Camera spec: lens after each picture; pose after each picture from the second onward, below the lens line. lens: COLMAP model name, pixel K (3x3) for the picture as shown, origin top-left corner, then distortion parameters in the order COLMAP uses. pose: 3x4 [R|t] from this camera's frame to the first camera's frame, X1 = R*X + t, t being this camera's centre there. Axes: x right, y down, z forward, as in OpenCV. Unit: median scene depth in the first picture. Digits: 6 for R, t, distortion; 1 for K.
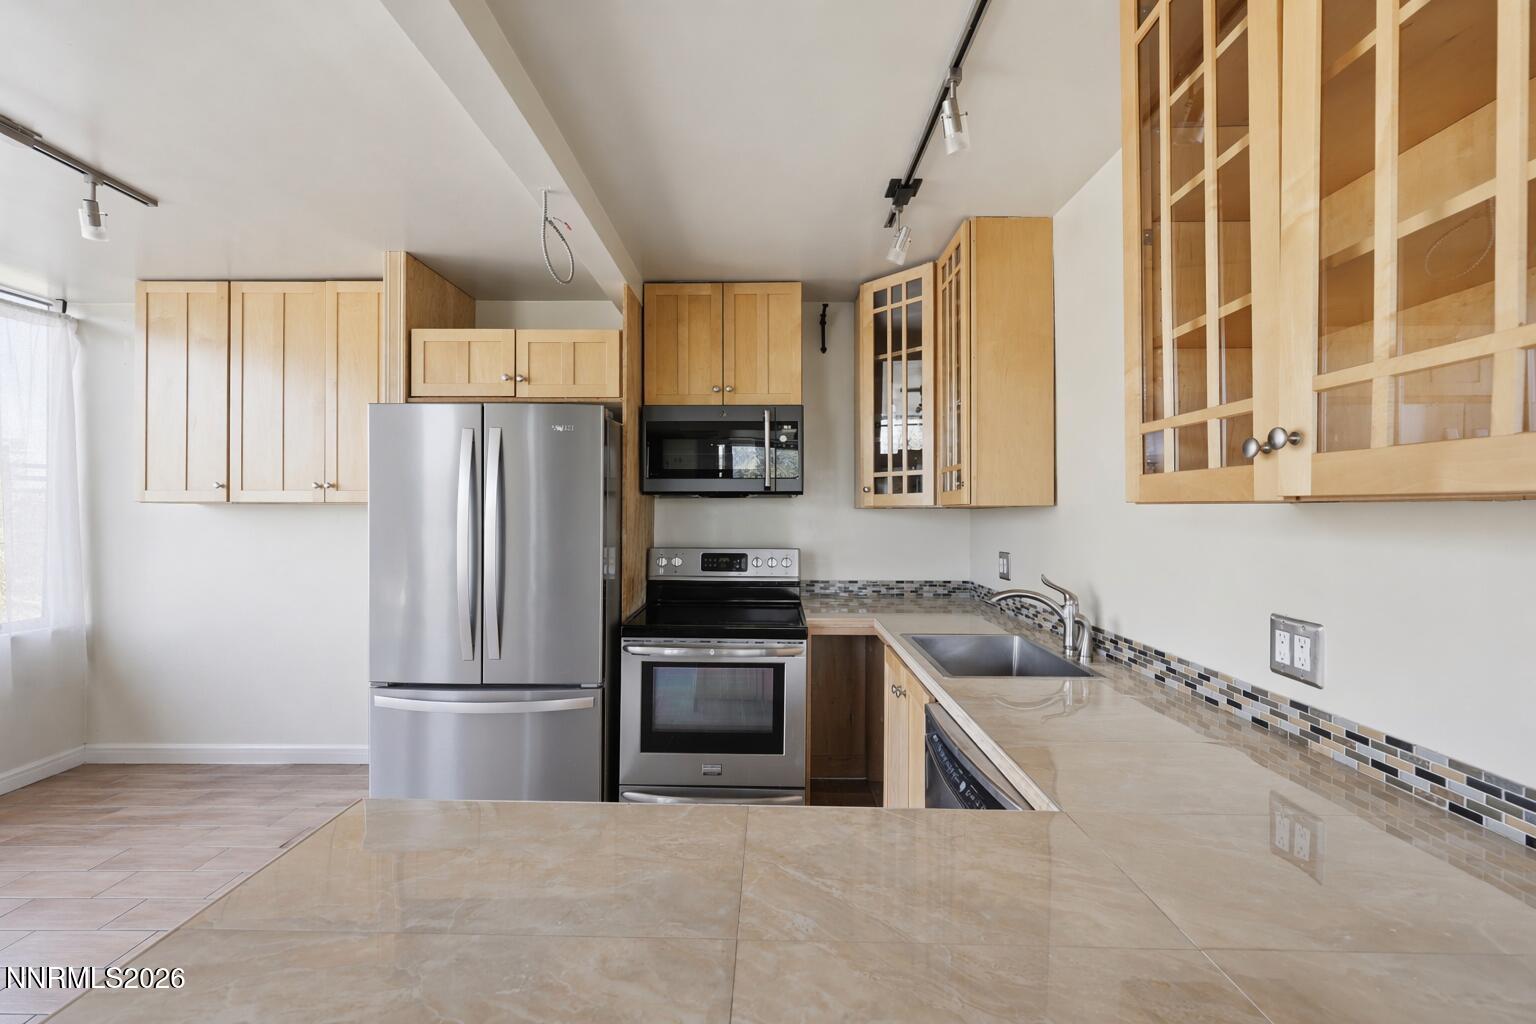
lens RADIAL K [[623.3, 0, 763.4], [0, 623.3, 507.6], [0, 0, 1]] dist [0.000091, 0.000046]
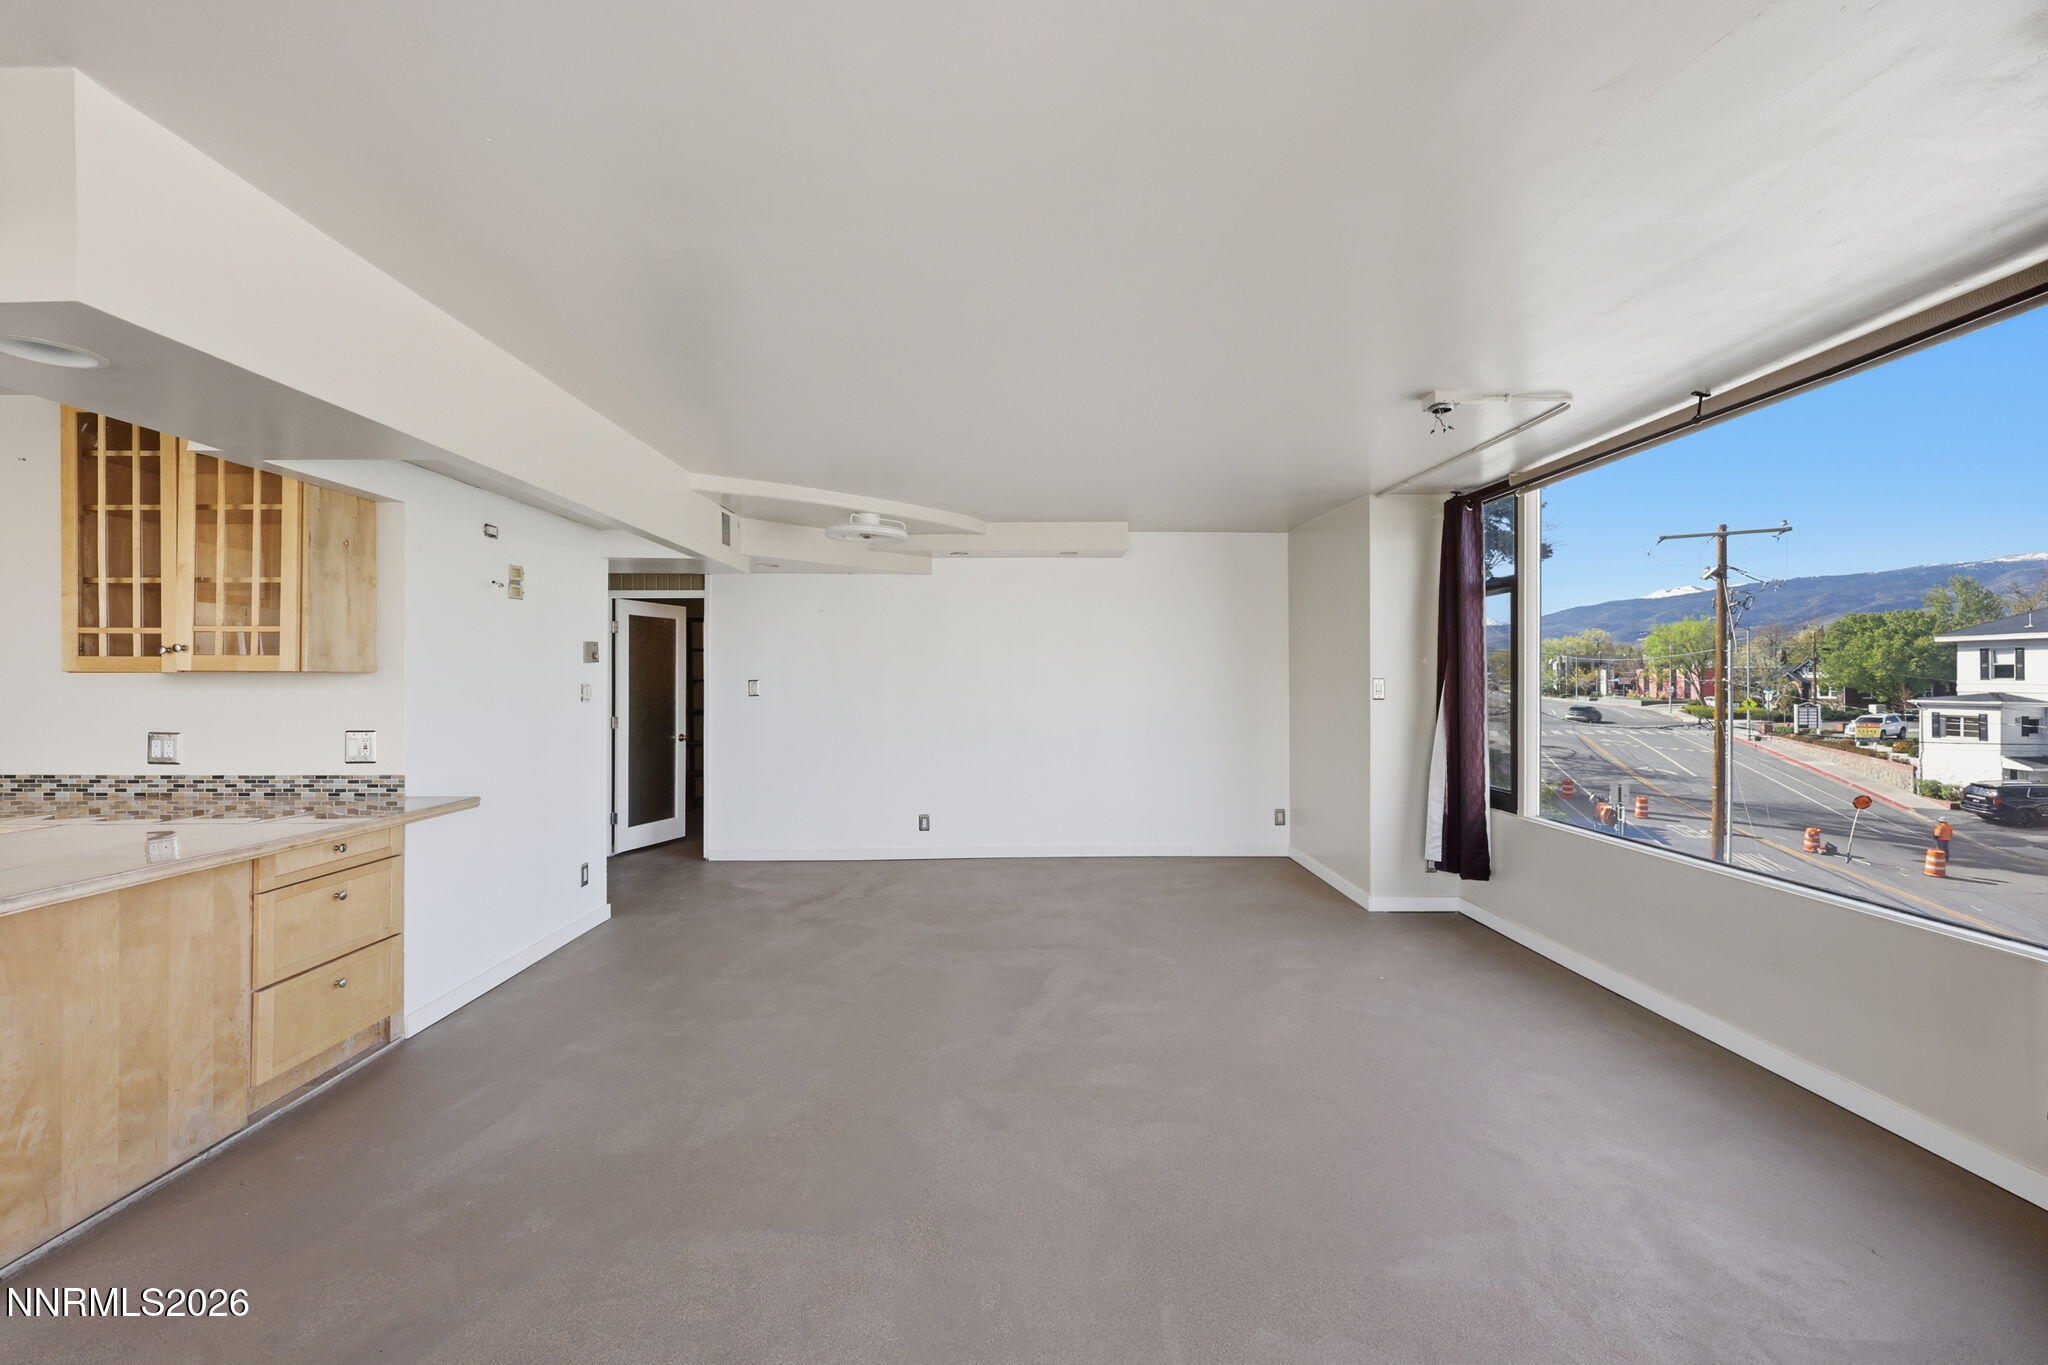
lens RADIAL K [[831.0, 0, 1017.8], [0, 831.0, 676.6], [0, 0, 1]] dist [0.000091, 0.000046]
pose [[-0.021474, -0.003280, 0.999764, -0.869137], [-0.002120, 0.999993, 0.003235, -0.003800], [-0.999767, -0.002050, -0.021481, -0.776422]]
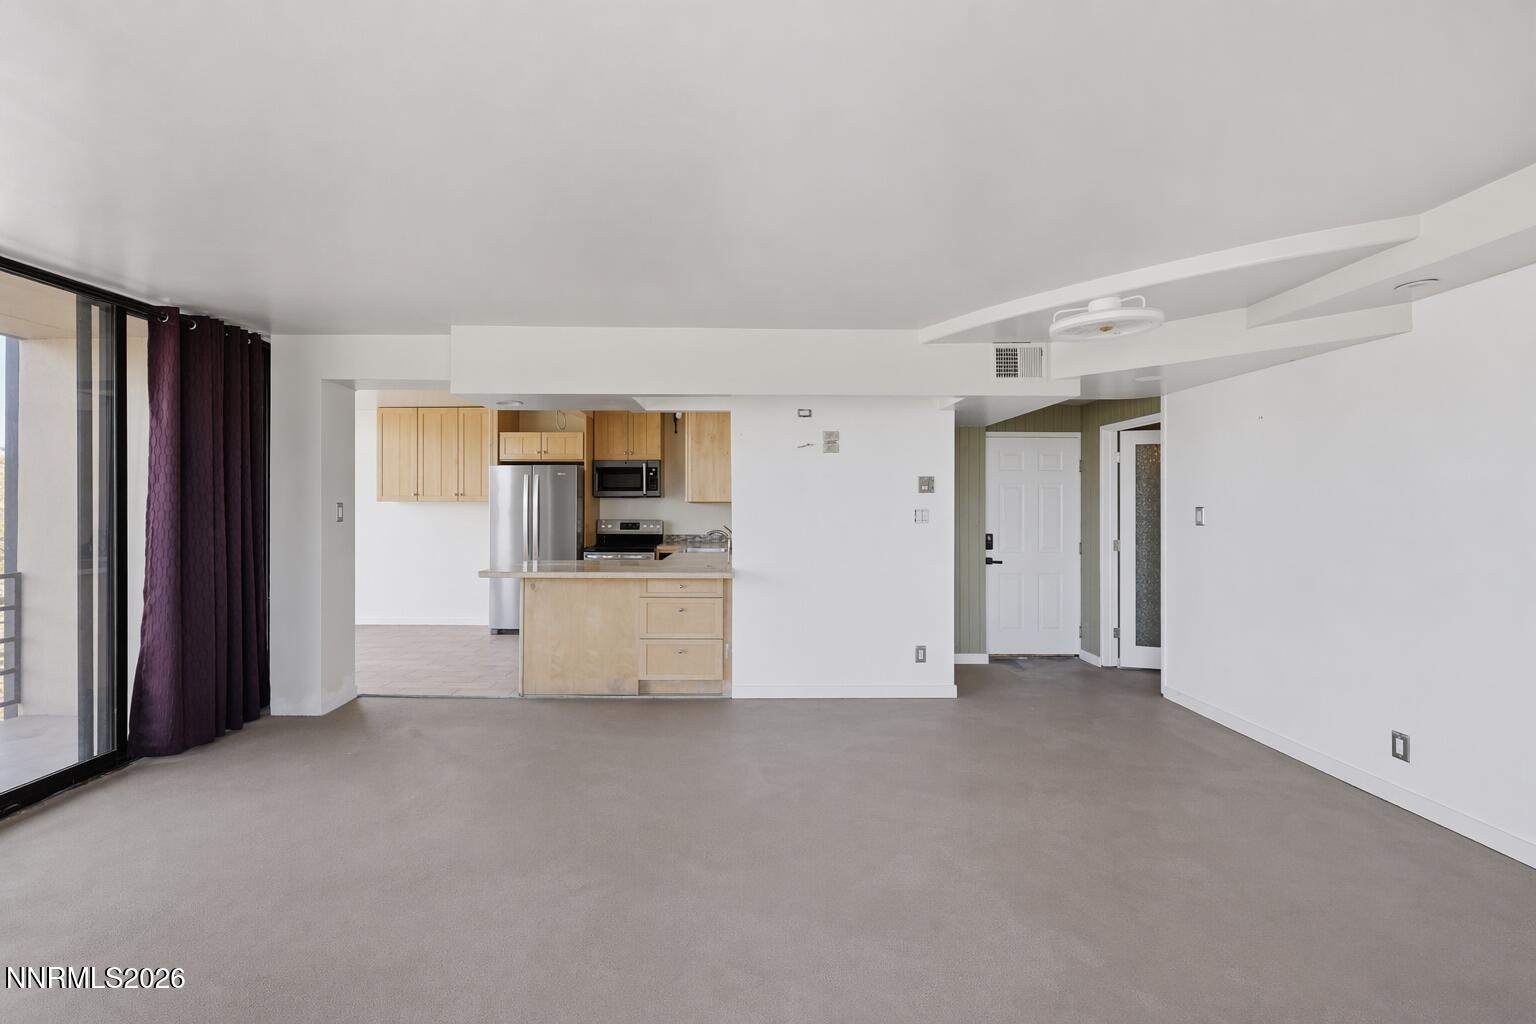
lens RADIAL K [[623.3, 0, 763.4], [0, 623.3, 507.6], [0, 0, 1]] dist [0.000091, 0.000046]
pose [[0.999506, -0.005226, 0.030985, 0.445244], [0.004887, 0.999927, 0.011020, -0.006218], [-0.031041, -0.010863, 0.999459, -1.640040]]
